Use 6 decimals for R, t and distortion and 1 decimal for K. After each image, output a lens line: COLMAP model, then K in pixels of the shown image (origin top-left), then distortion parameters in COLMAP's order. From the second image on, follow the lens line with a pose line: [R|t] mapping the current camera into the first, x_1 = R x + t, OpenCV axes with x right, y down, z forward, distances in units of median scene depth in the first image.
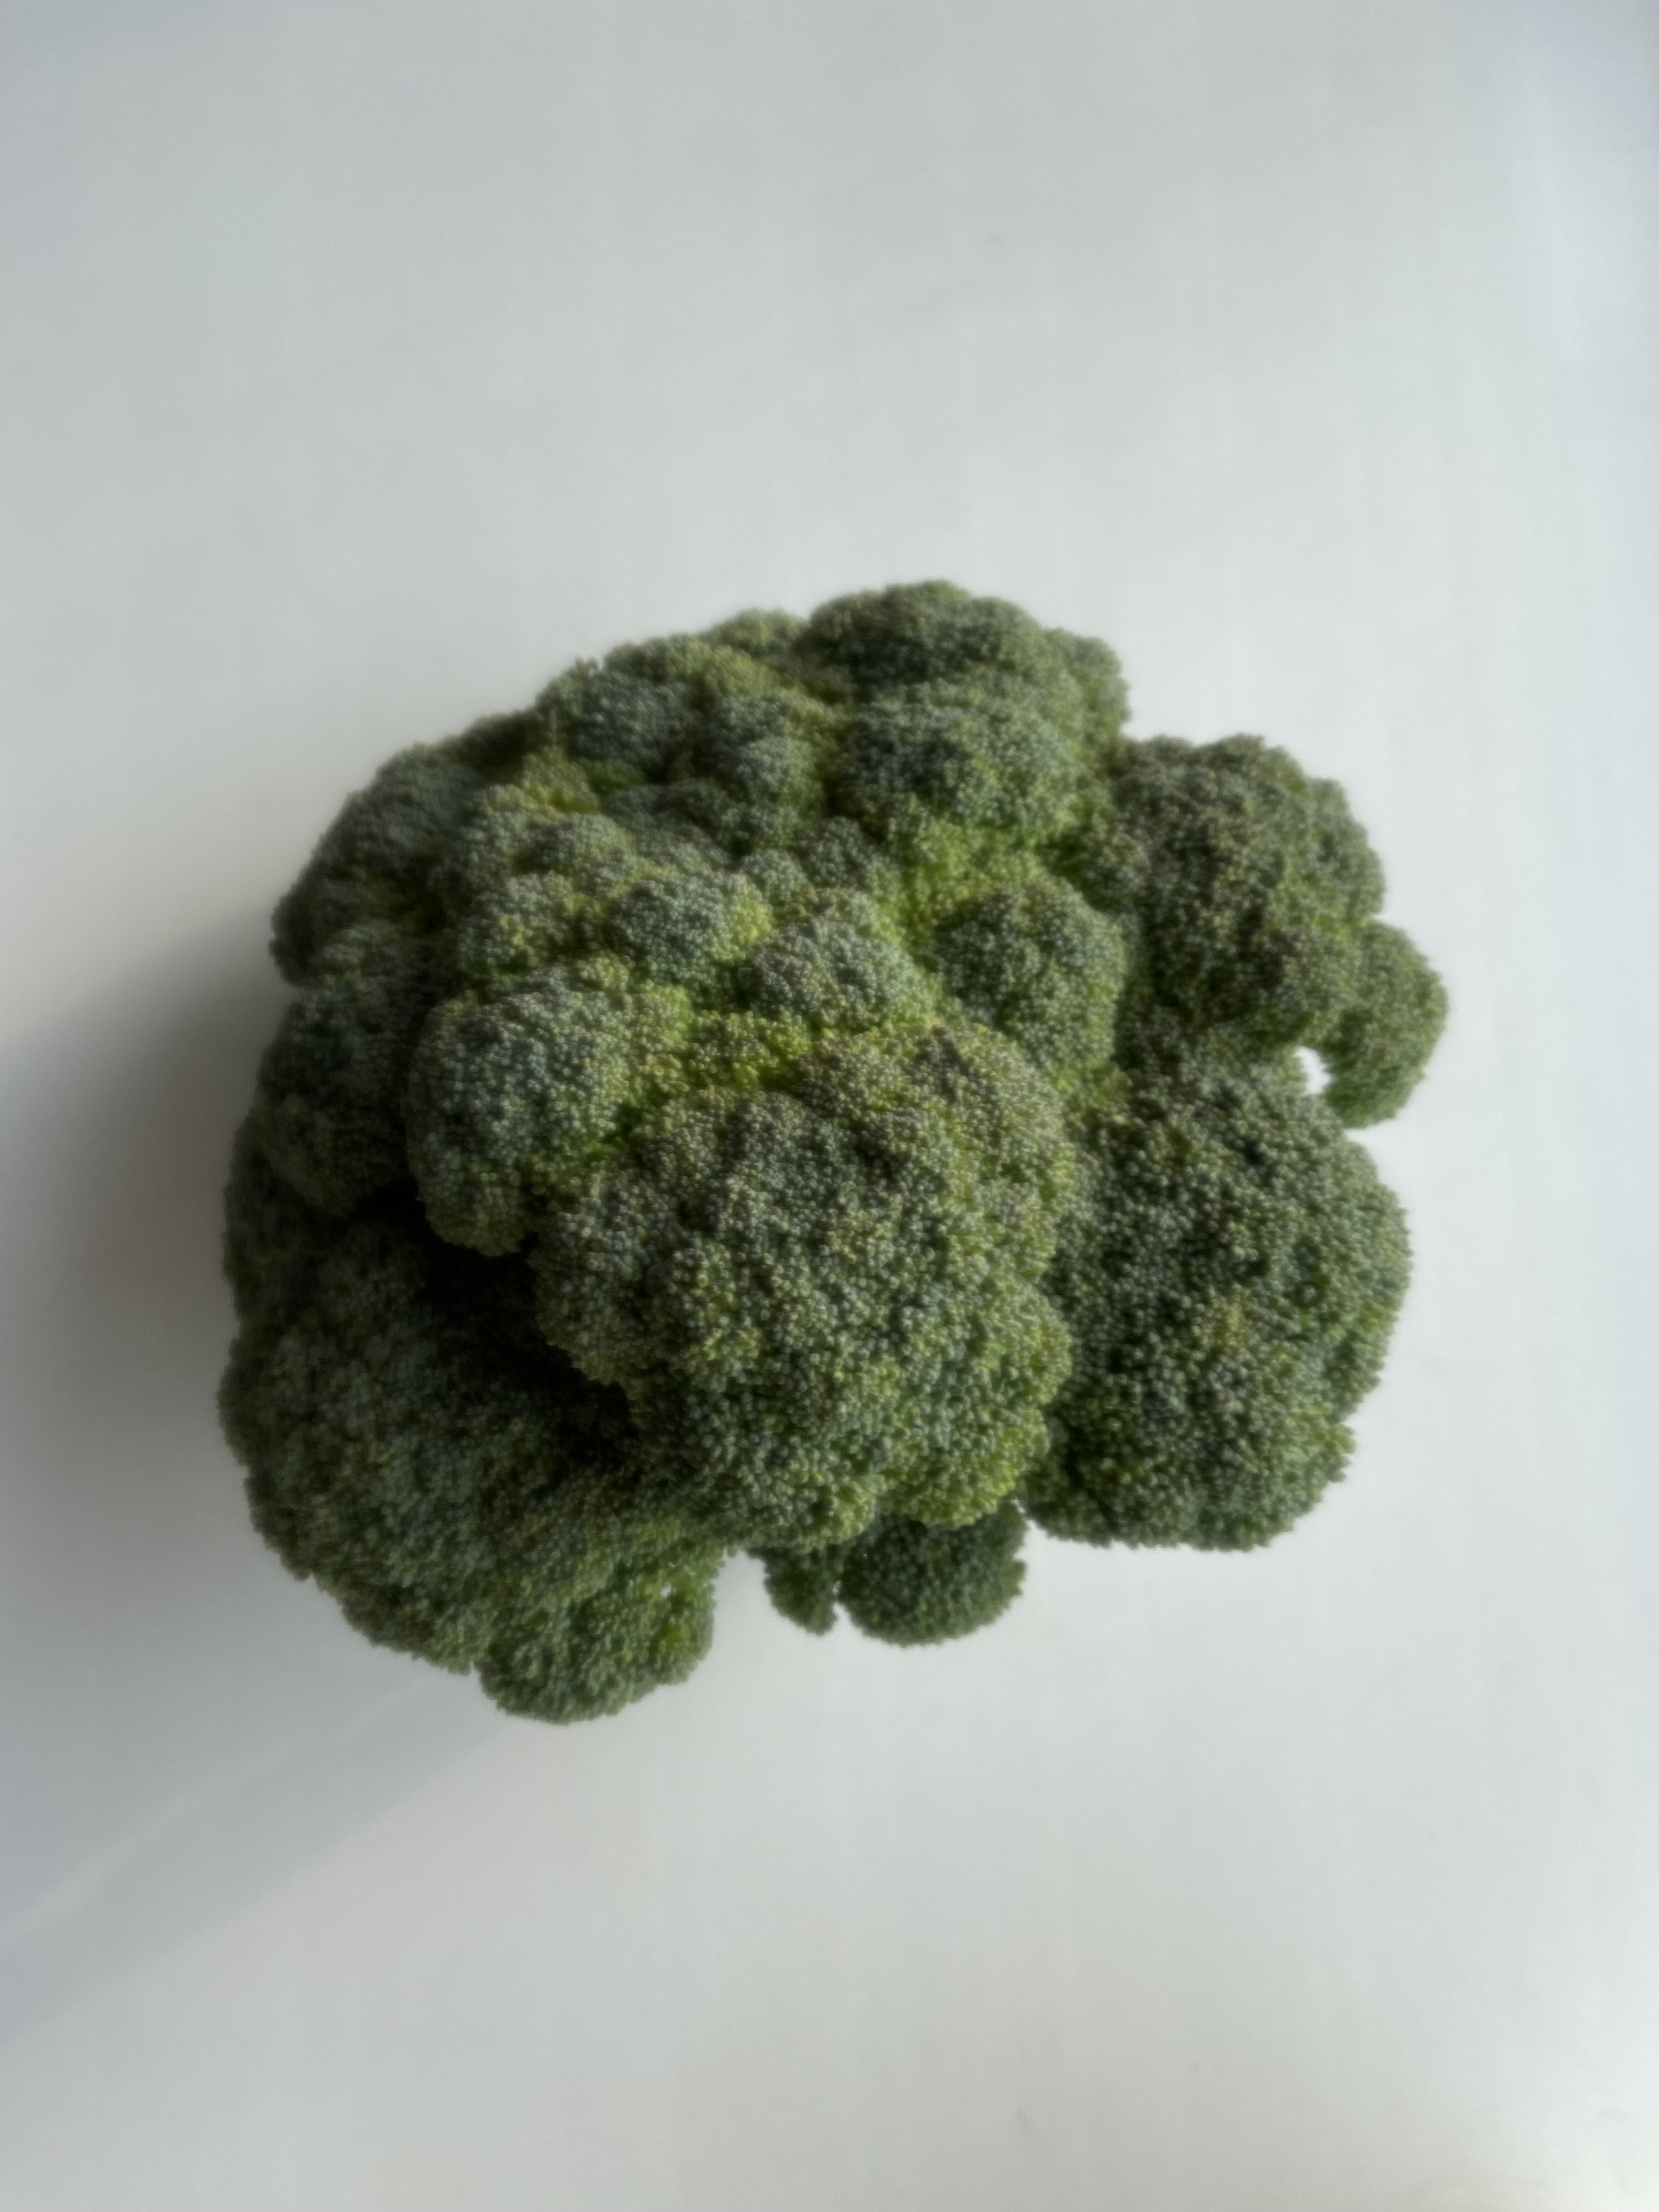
lens RADIAL K [[1622.8, 0, 829.5], [0, 1622.8, 1106.0], [0, 0, 1]] dist [0.064383, -0.004840]
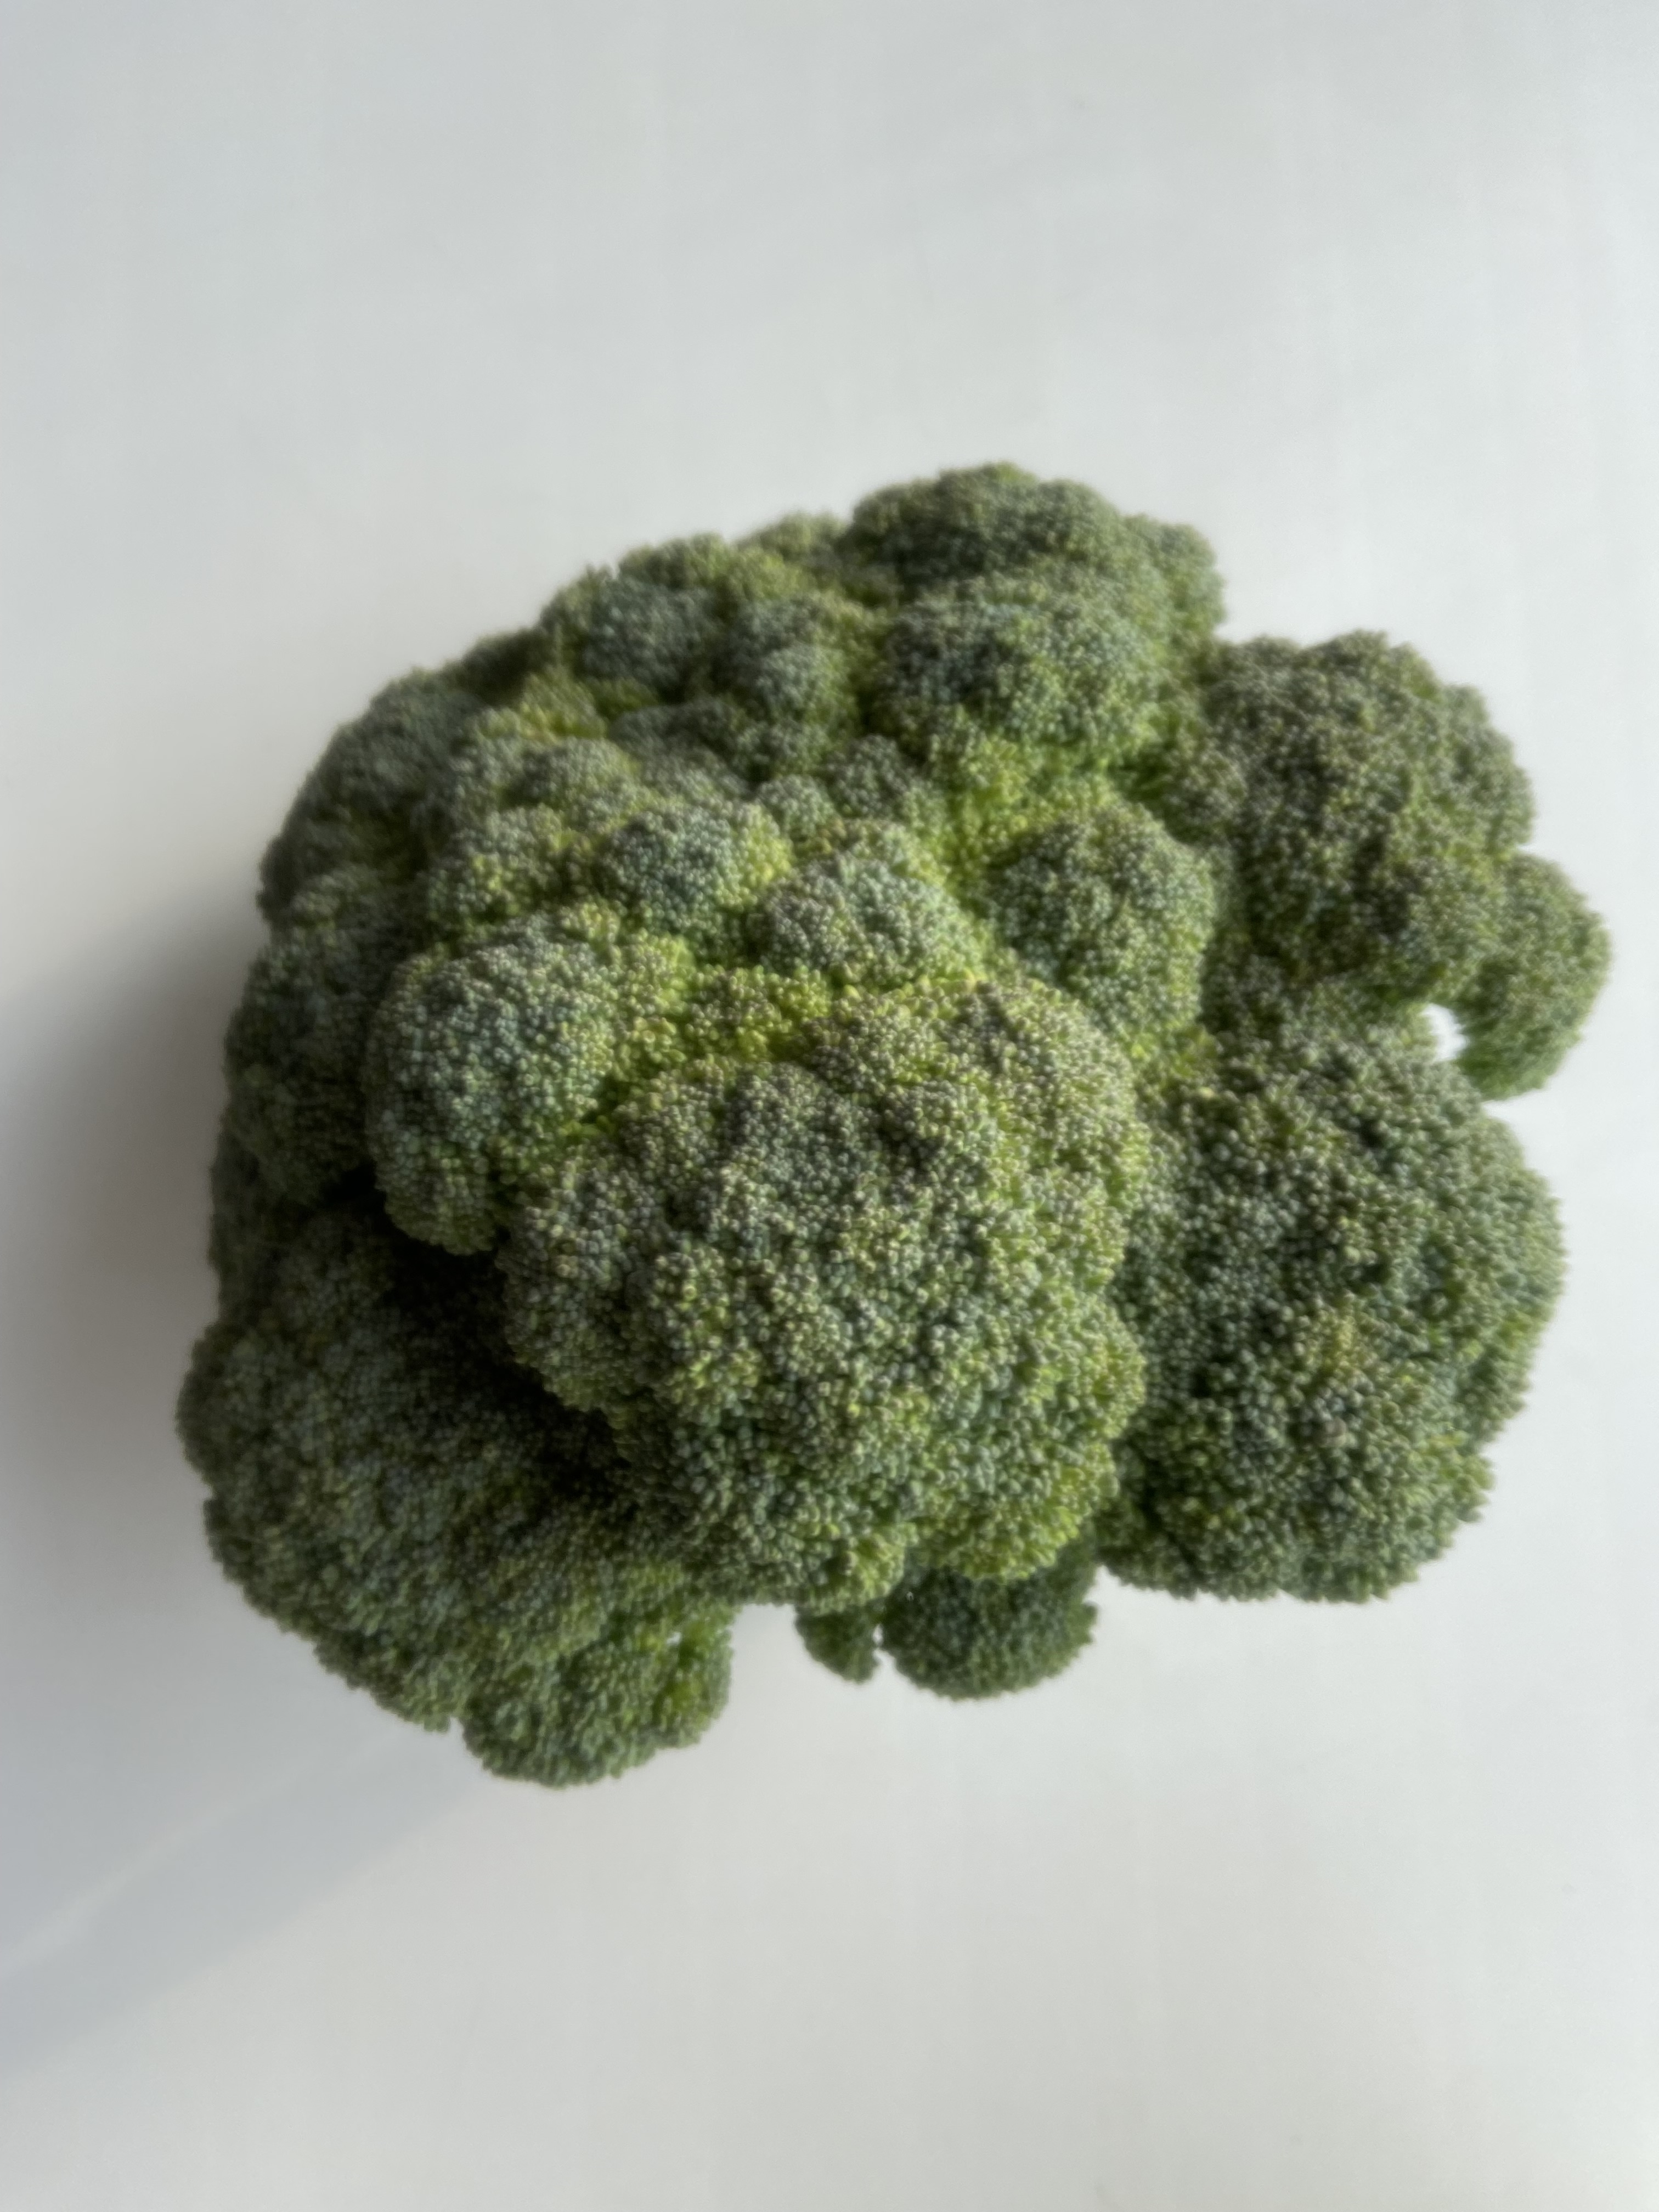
lens RADIAL K [[1622.8, 0, 829.5], [0, 1622.8, 1106.0], [0, 0, 1]] dist [0.064383, -0.004840]
pose [[0.998030, -0.001037, -0.062734, 0.038427], [0.002568, 0.999701, 0.024318, -0.005957], [0.062690, -0.024432, 0.997734, 0.158095]]
